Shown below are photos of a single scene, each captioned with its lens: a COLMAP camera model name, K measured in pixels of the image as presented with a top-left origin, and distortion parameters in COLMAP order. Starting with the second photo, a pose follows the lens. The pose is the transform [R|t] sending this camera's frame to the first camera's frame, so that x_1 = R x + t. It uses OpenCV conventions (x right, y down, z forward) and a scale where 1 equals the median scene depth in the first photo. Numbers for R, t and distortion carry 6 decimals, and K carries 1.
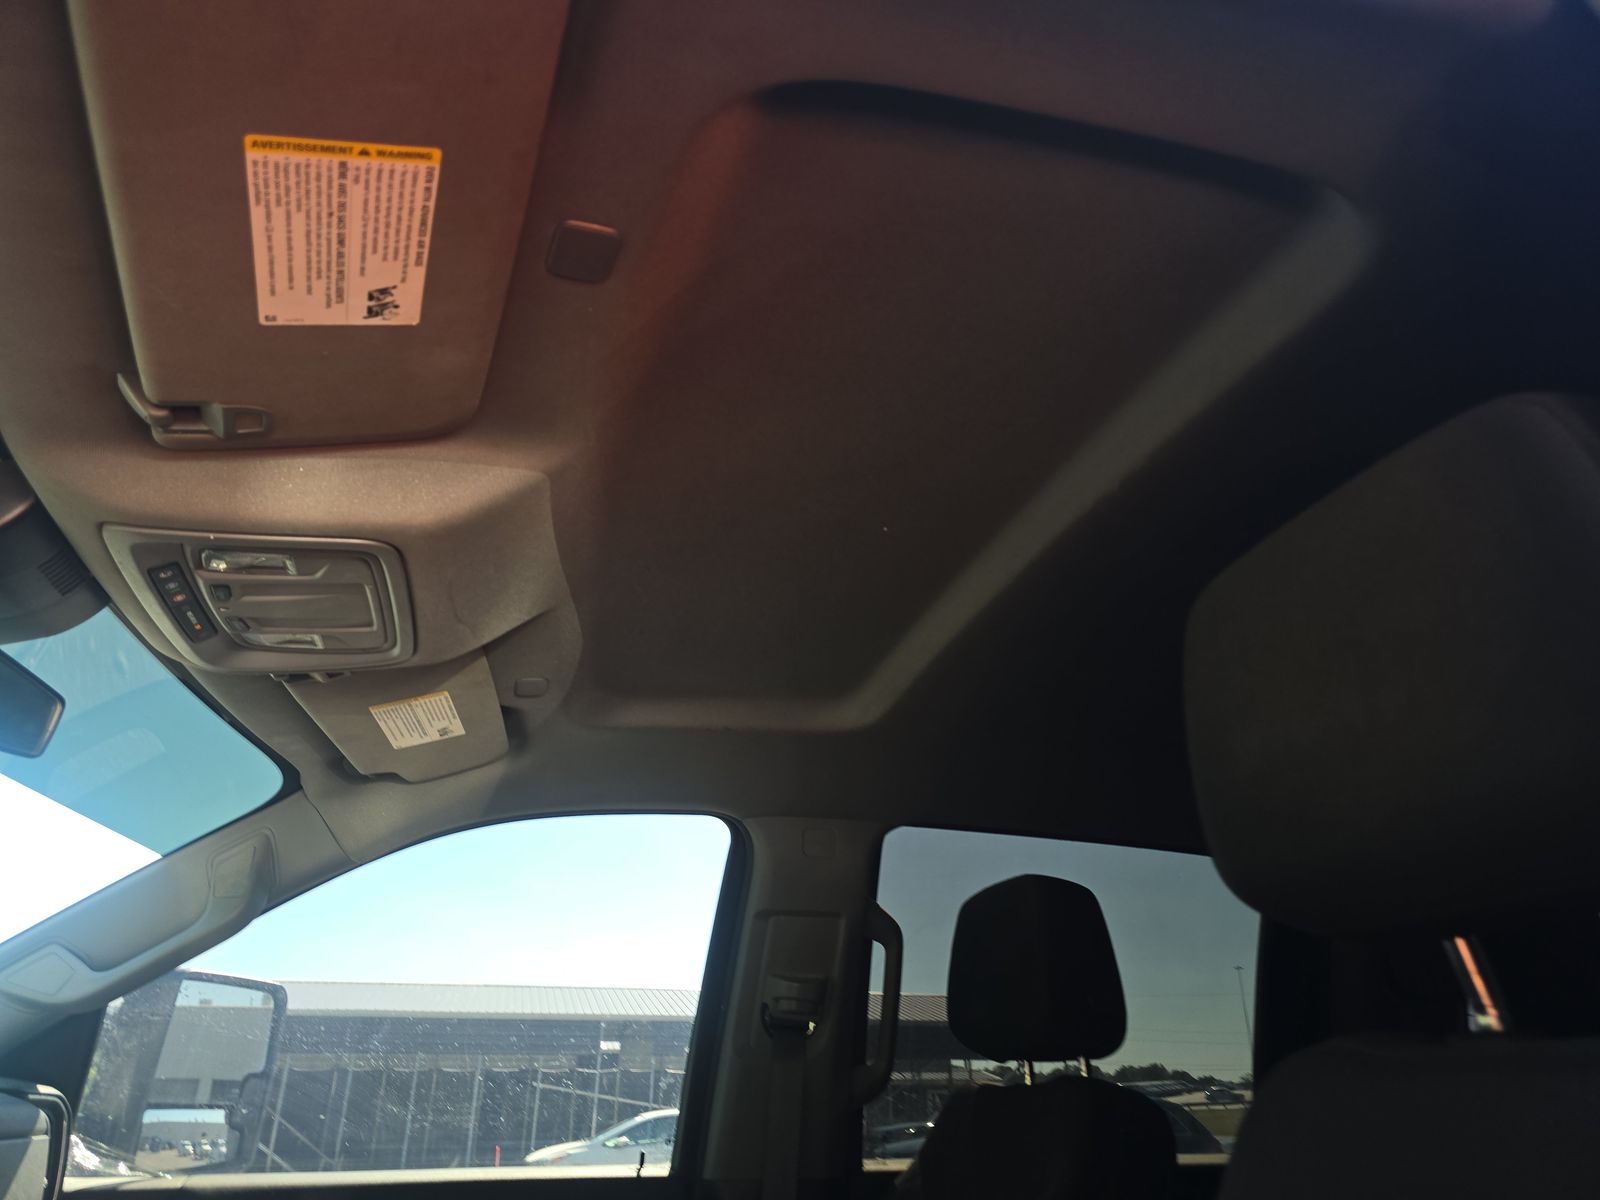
lens RADIAL K [[1086.5, 0, 801.5], [0, 1086.5, 610.2], [0, 0, 1]] dist [-0.002575, -0.005044]
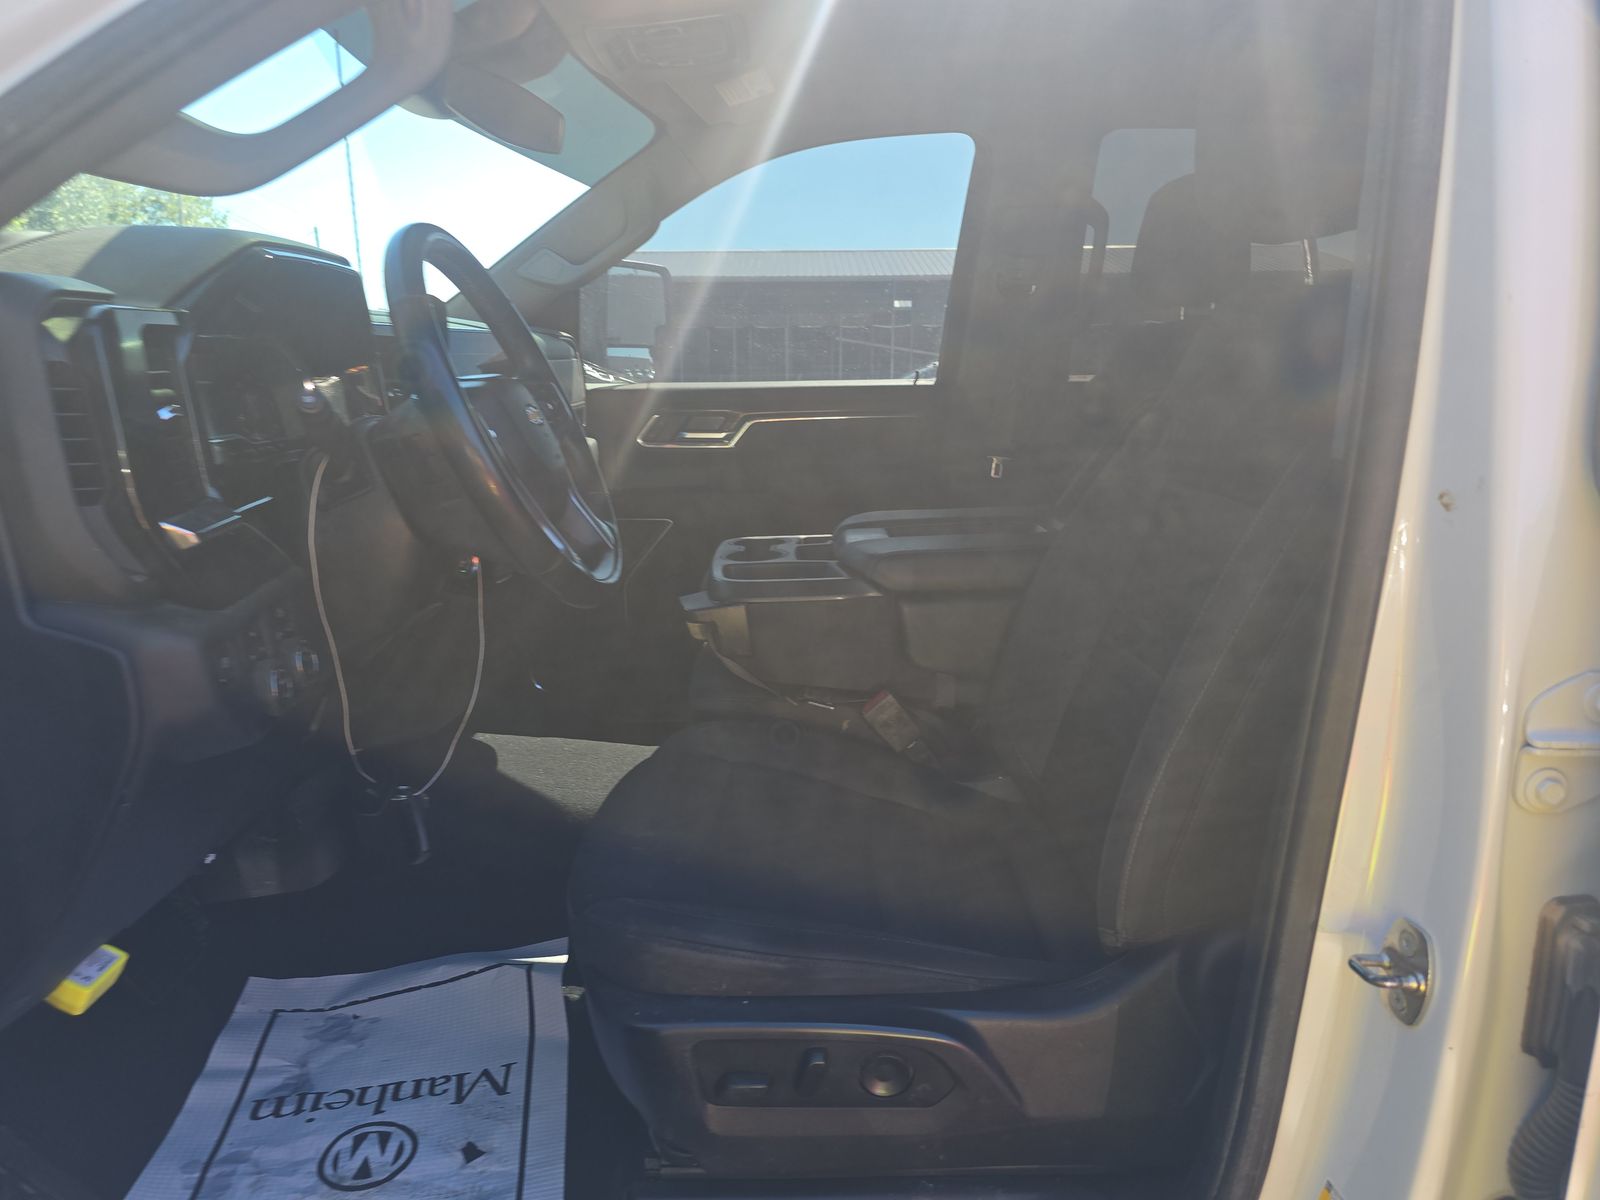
lens RADIAL K [[1086.5, 0, 801.5], [0, 1086.5, 610.2], [0, 0, 1]] dist [-0.002575, -0.005044]
pose [[0.968072, 0.054225, -0.244736, 0.100266], [0.106517, 0.794809, 0.597438, -0.183328], [0.226914, -0.604432, 0.763657, -0.457837]]
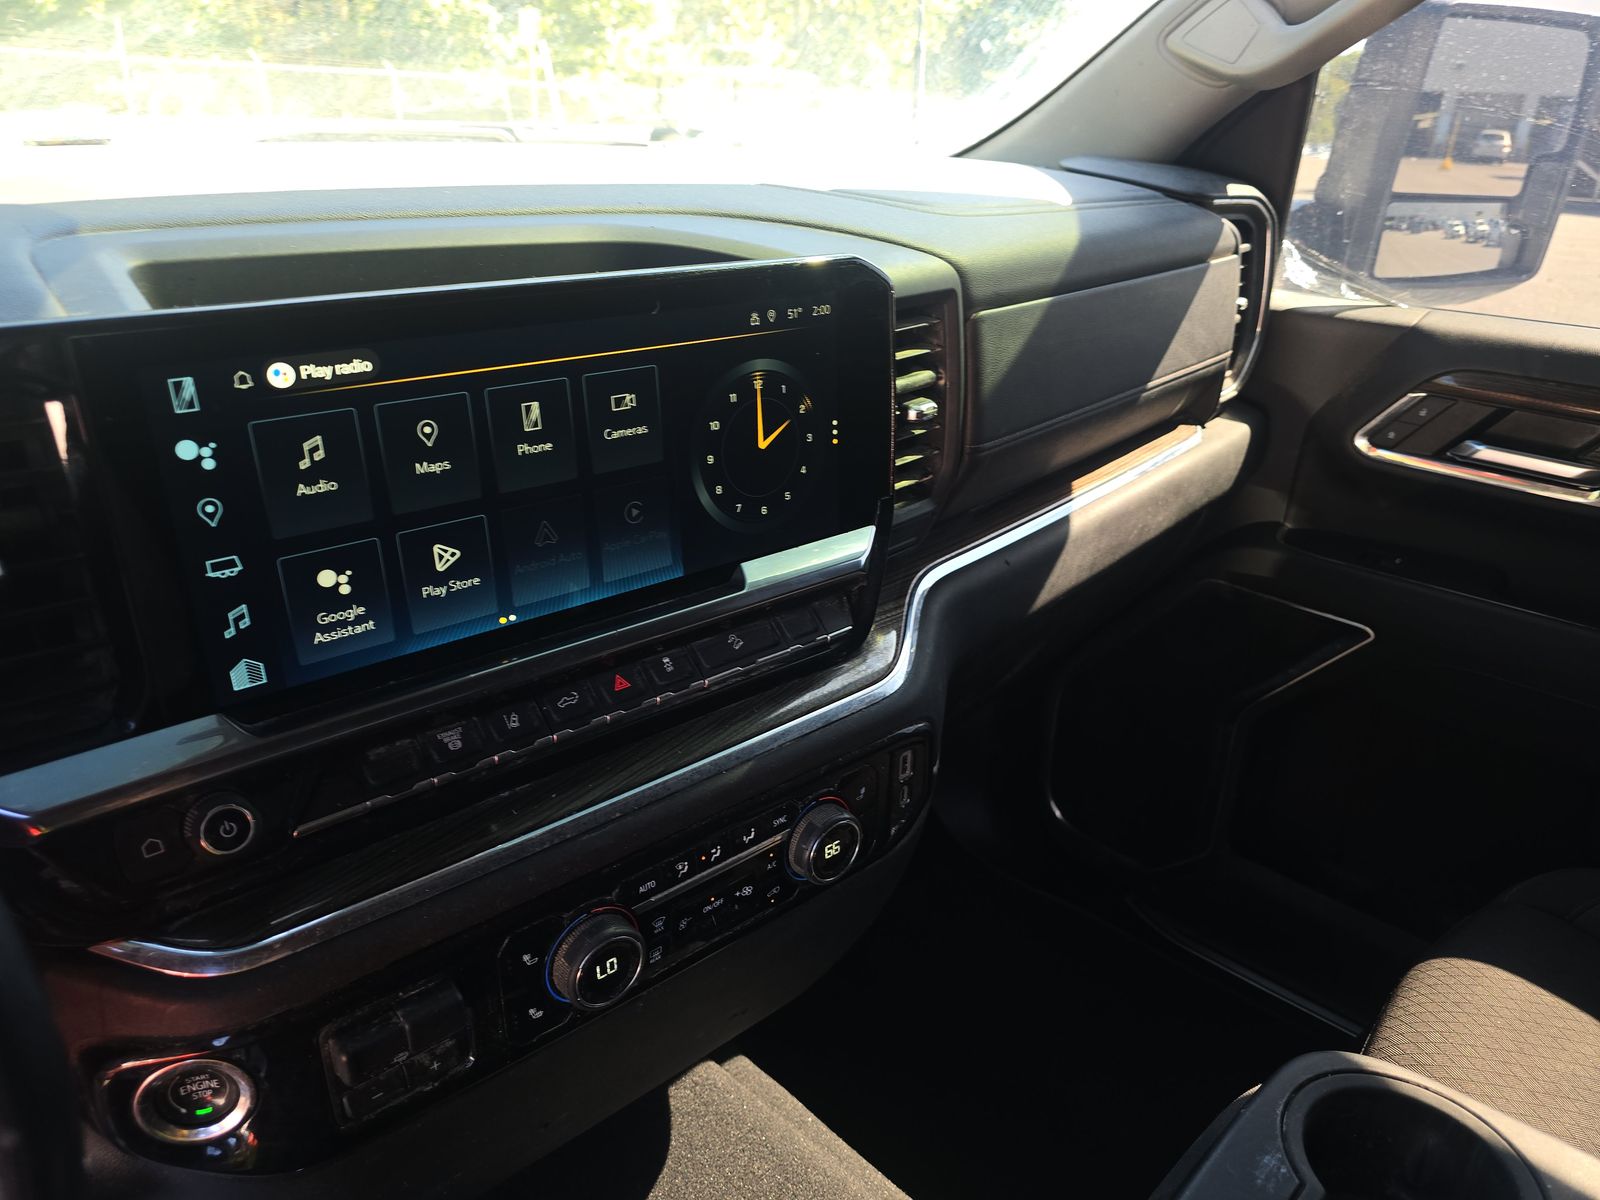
lens RADIAL K [[1086.5, 0, 801.5], [0, 1086.5, 610.2], [0, 0, 1]] dist [-0.002575, -0.005044]
pose [[0.532195, 0.397358, -0.747579, -0.170340], [0.313645, 0.727648, 0.610045, 0.094612], [0.786381, -0.559138, 0.262621, 0.370872]]
